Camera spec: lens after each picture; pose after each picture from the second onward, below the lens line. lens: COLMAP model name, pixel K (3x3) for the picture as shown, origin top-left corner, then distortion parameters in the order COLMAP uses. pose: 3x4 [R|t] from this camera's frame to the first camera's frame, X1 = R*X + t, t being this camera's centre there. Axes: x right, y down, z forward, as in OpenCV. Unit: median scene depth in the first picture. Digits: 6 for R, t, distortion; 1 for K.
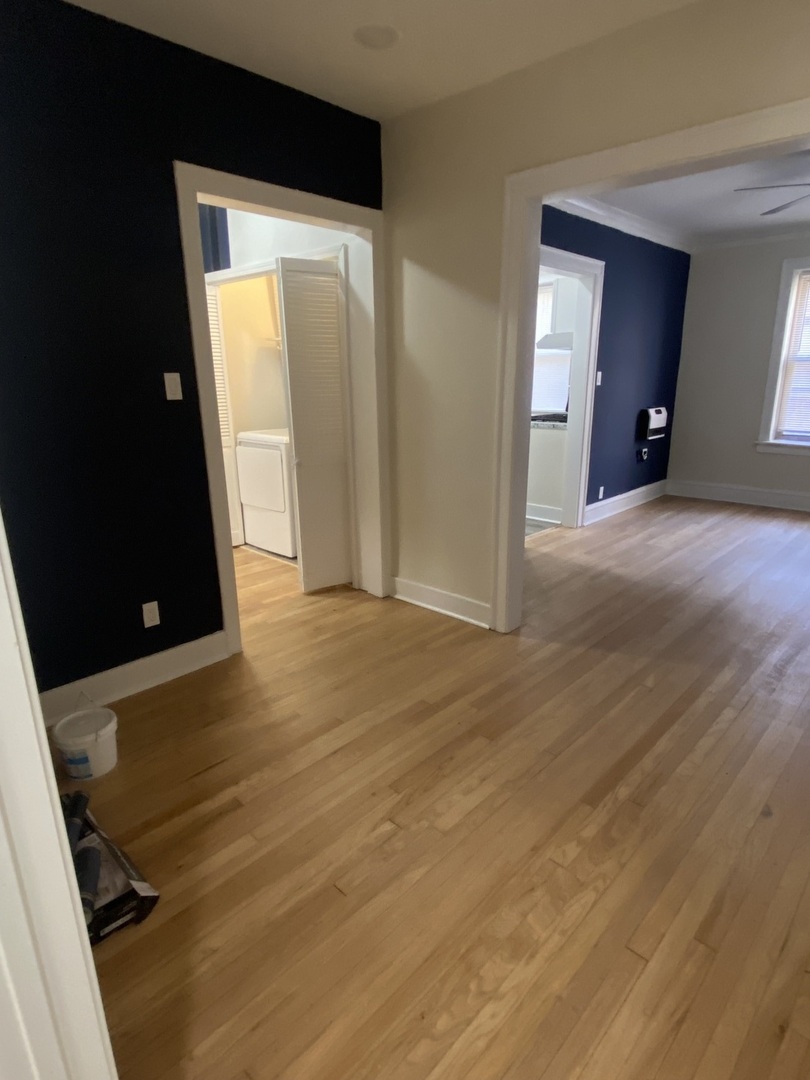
lens RADIAL K [[594.5, 0, 403.9], [0, 594.5, 546.3], [0, 0, 1]] dist [0.030241, -0.027133]
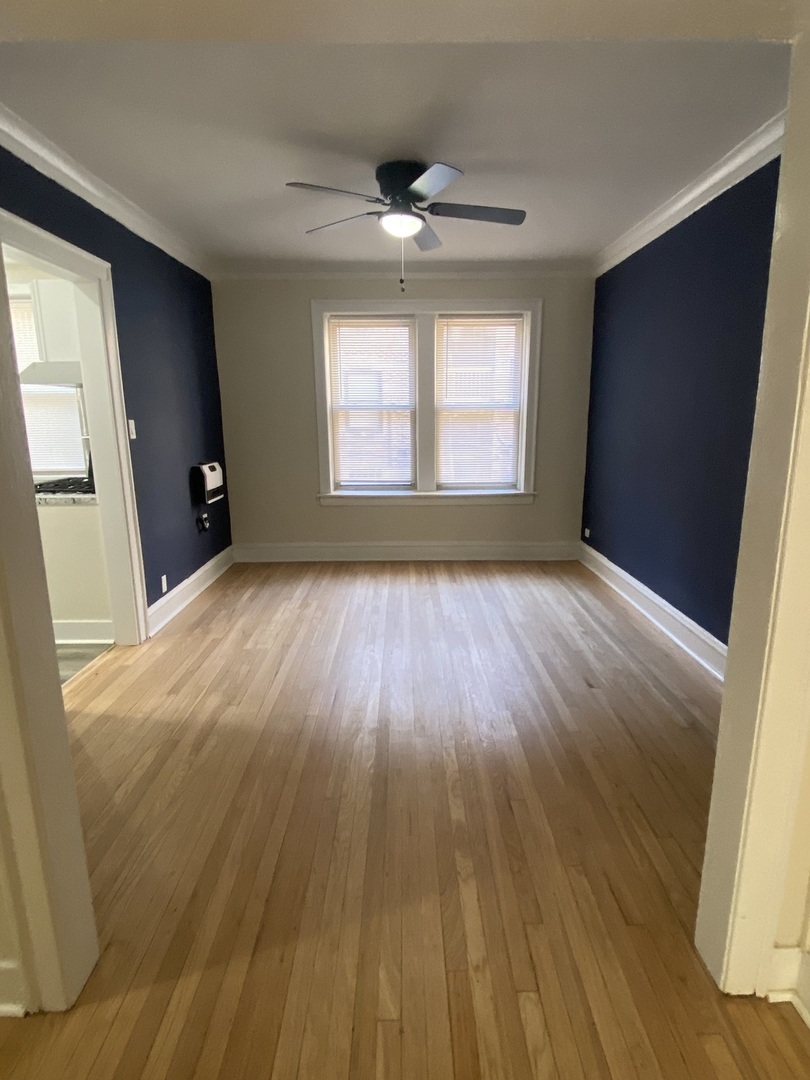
lens RADIAL K [[594.5, 0, 403.9], [0, 594.5, 546.3], [0, 0, 1]] dist [0.030241, -0.027133]
pose [[0.721936, -0.145804, 0.676425, 0.060997], [0.190492, 0.981654, 0.008287, -0.089813], [-0.665223, 0.122871, 0.736465, 0.283009]]
